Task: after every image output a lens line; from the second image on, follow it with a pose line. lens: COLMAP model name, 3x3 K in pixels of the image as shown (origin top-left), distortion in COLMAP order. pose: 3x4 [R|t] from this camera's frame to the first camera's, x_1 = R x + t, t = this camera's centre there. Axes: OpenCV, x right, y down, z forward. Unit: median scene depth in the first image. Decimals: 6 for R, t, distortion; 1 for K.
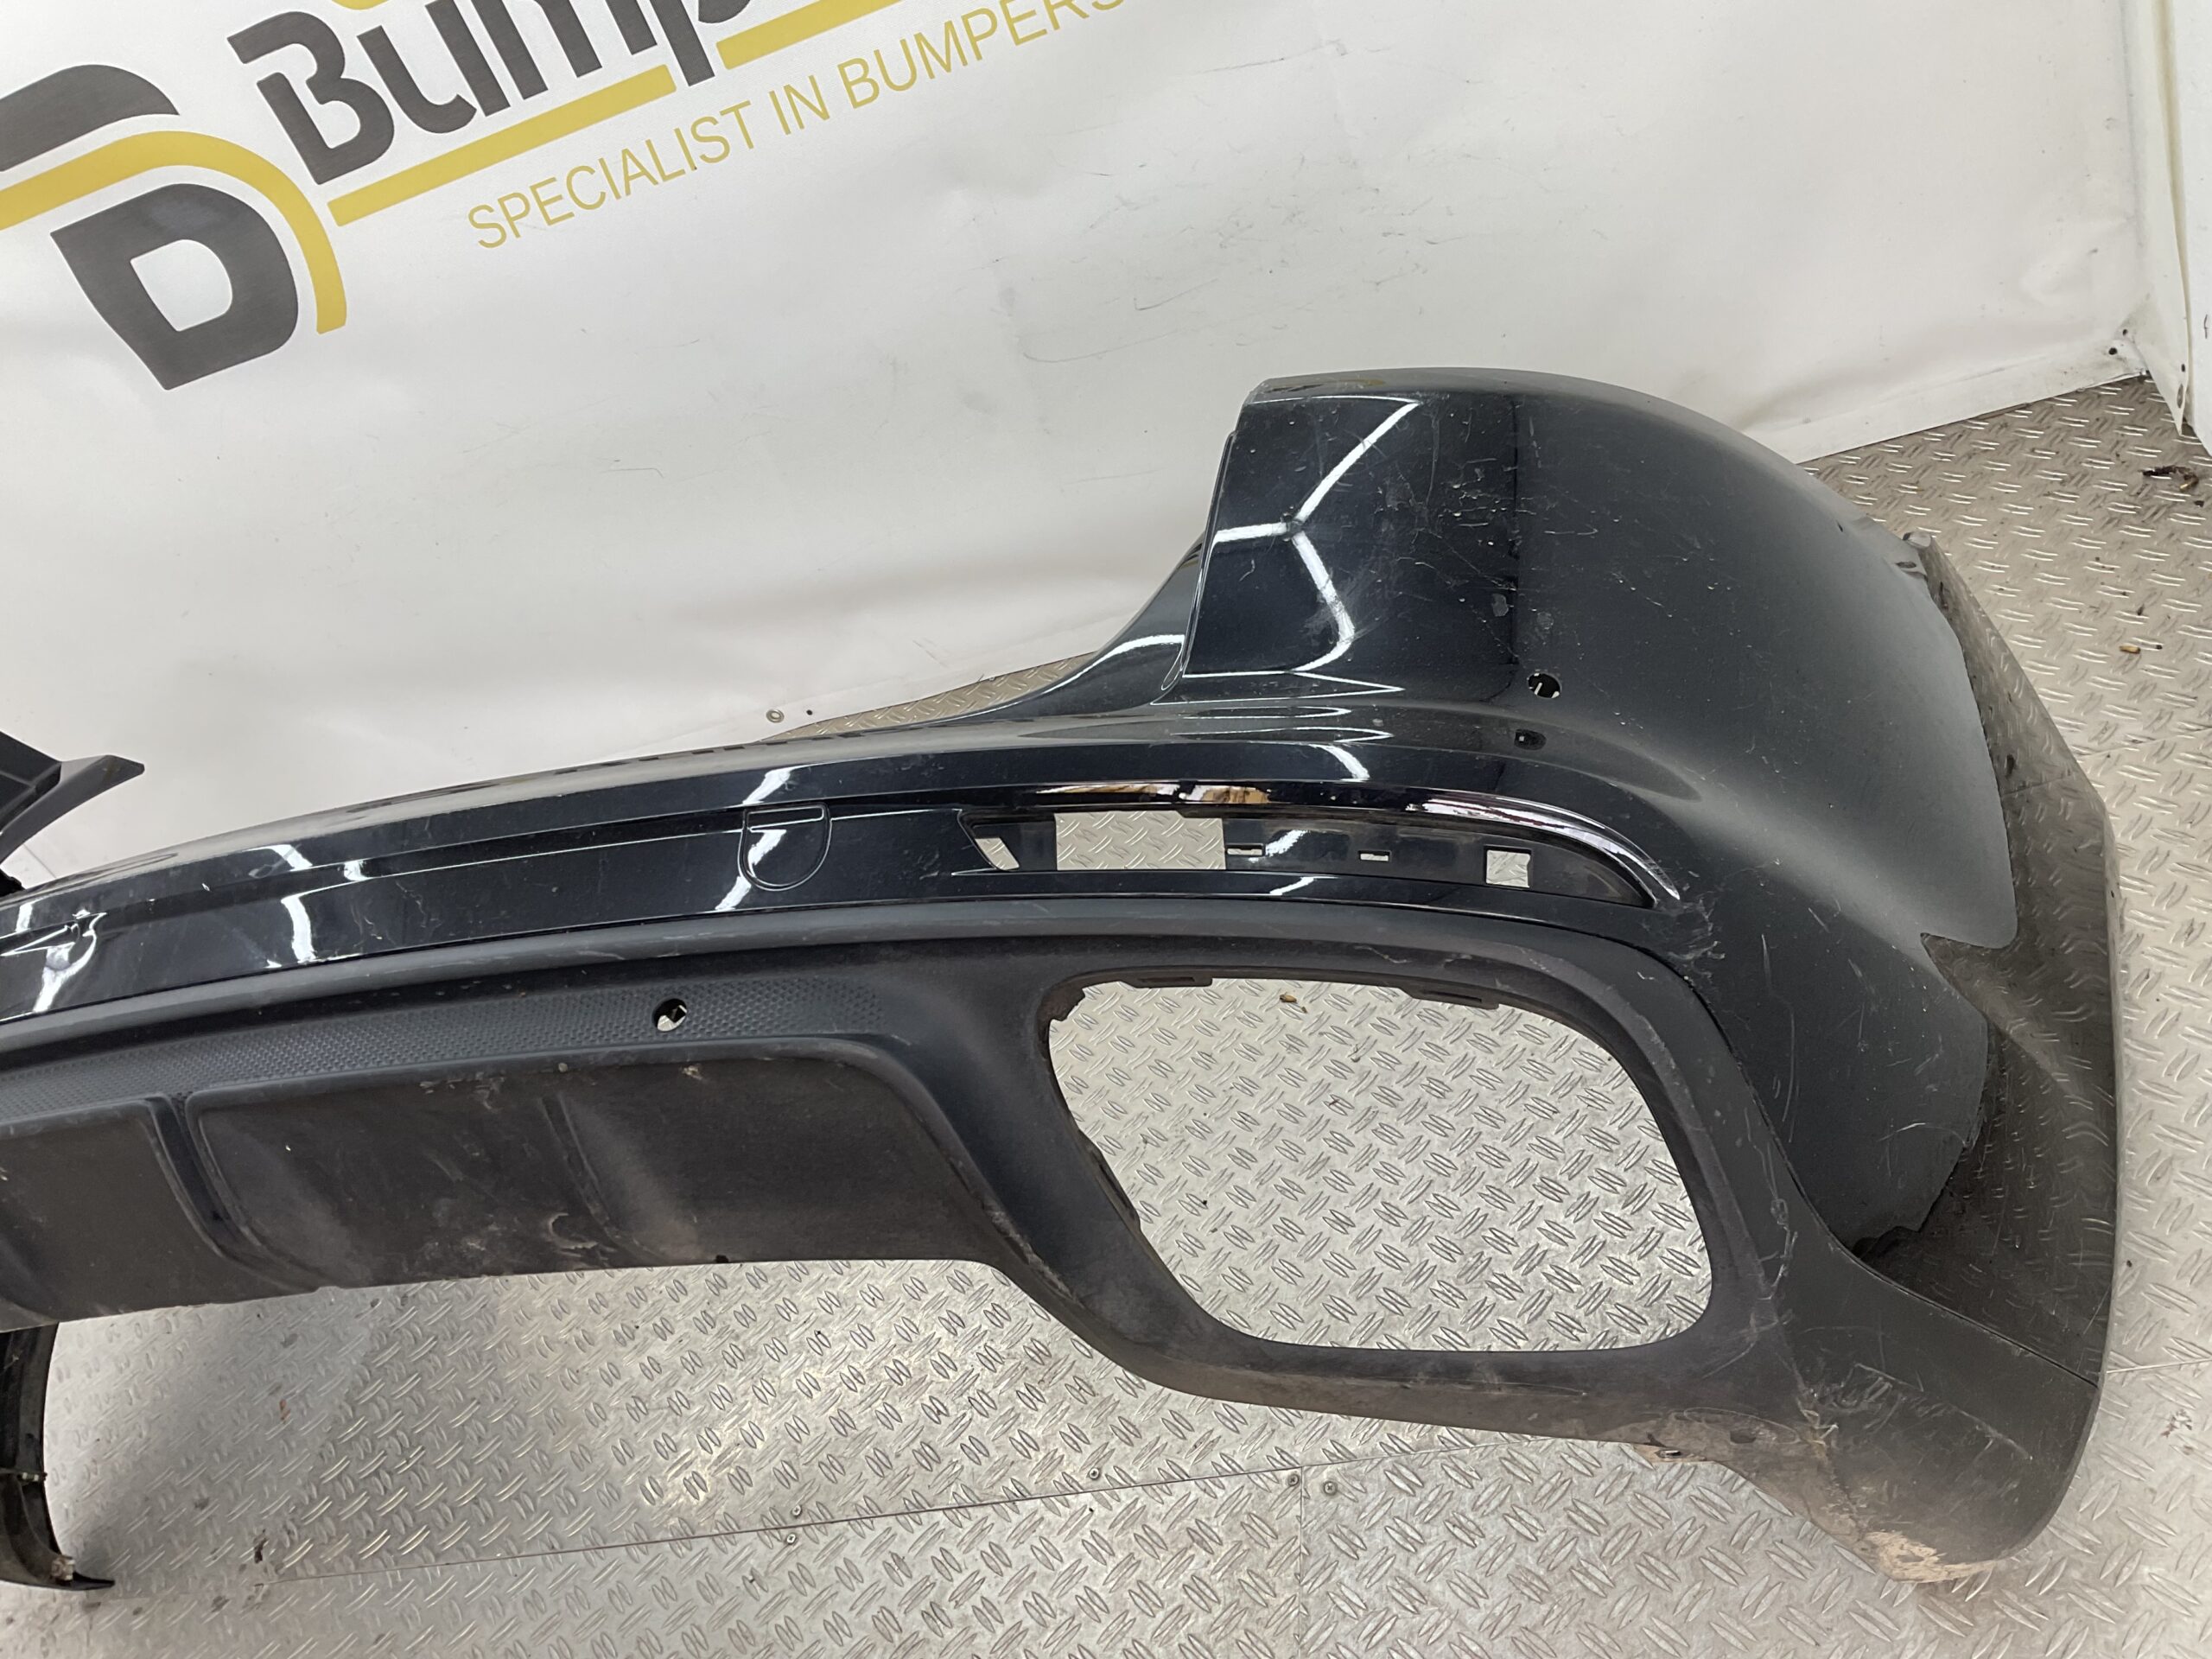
lens RADIAL K [[1805.3, 0, 1079.3], [0, 1805.3, 828.5], [0, 0, 1]] dist [0.066928, -0.121697]
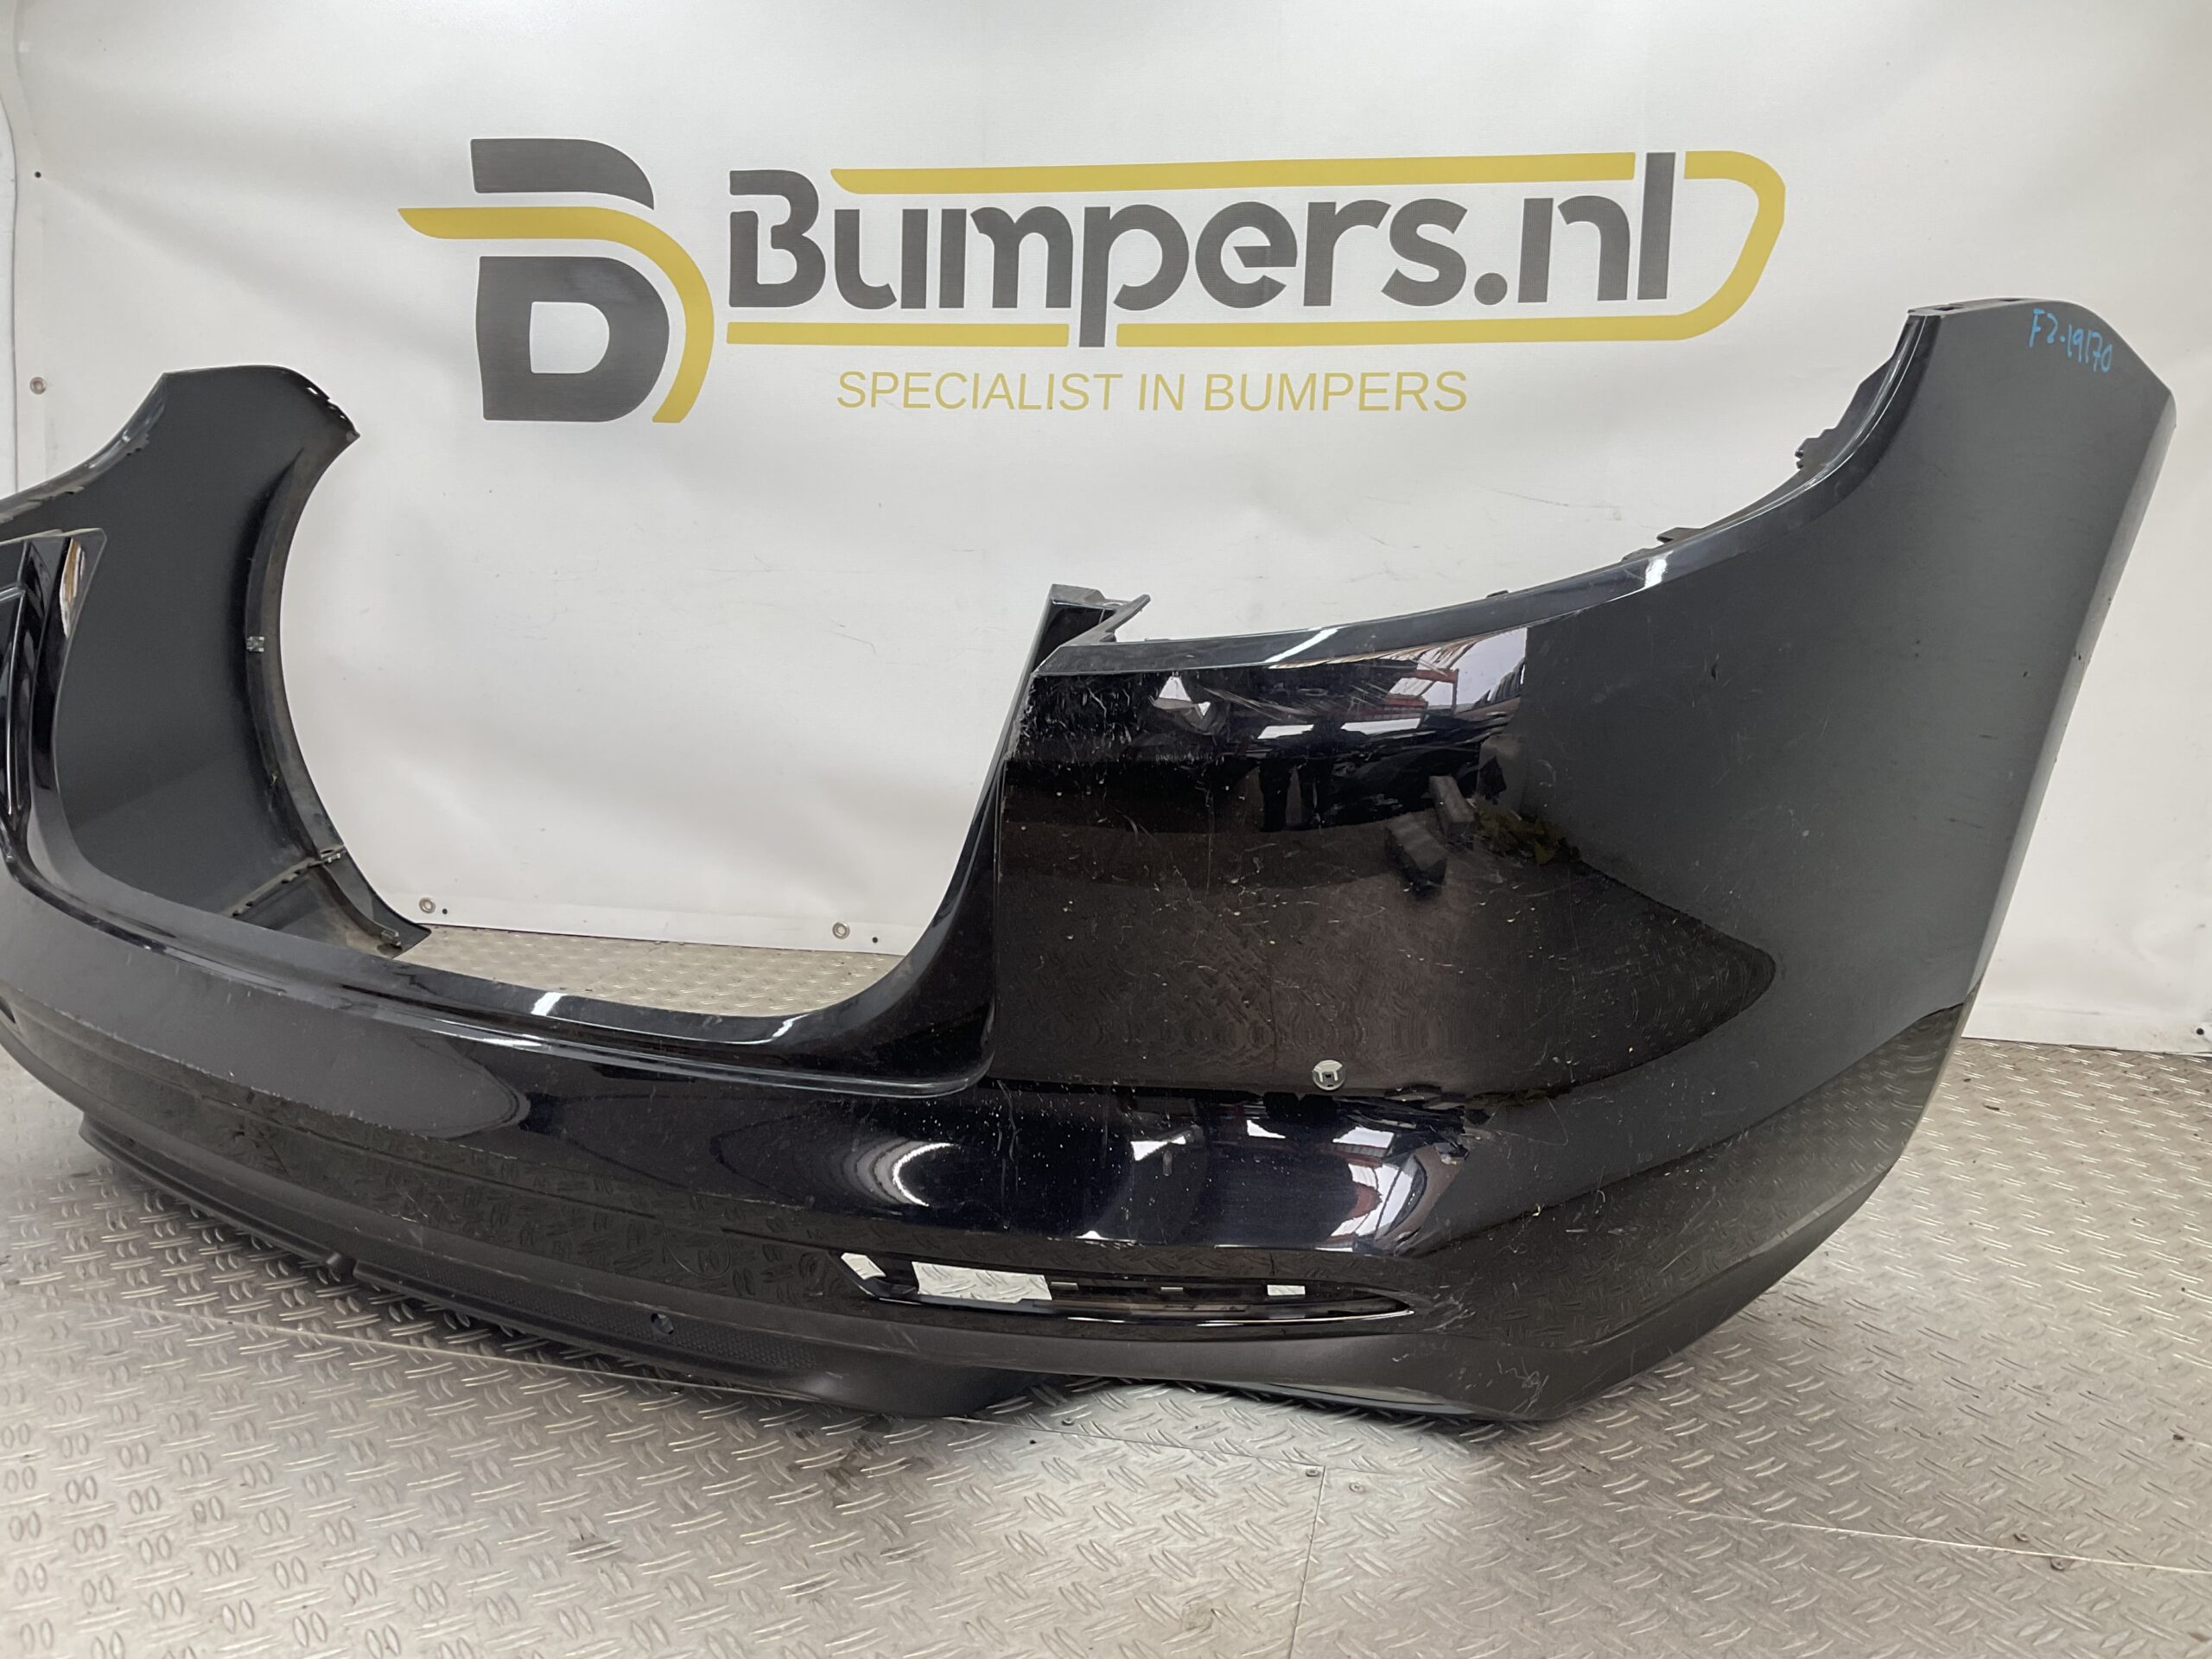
lens RADIAL K [[1805.3, 0, 1094.9], [0, 1805.3, 841.3], [0, 0, 1]] dist [0.066928, -0.121697]
pose [[0.916180, 0.400036, -0.024205, -0.061698], [-0.365056, 0.808095, -0.462296, 0.477087], [-0.165375, 0.432382, 0.886395, 0.128033]]
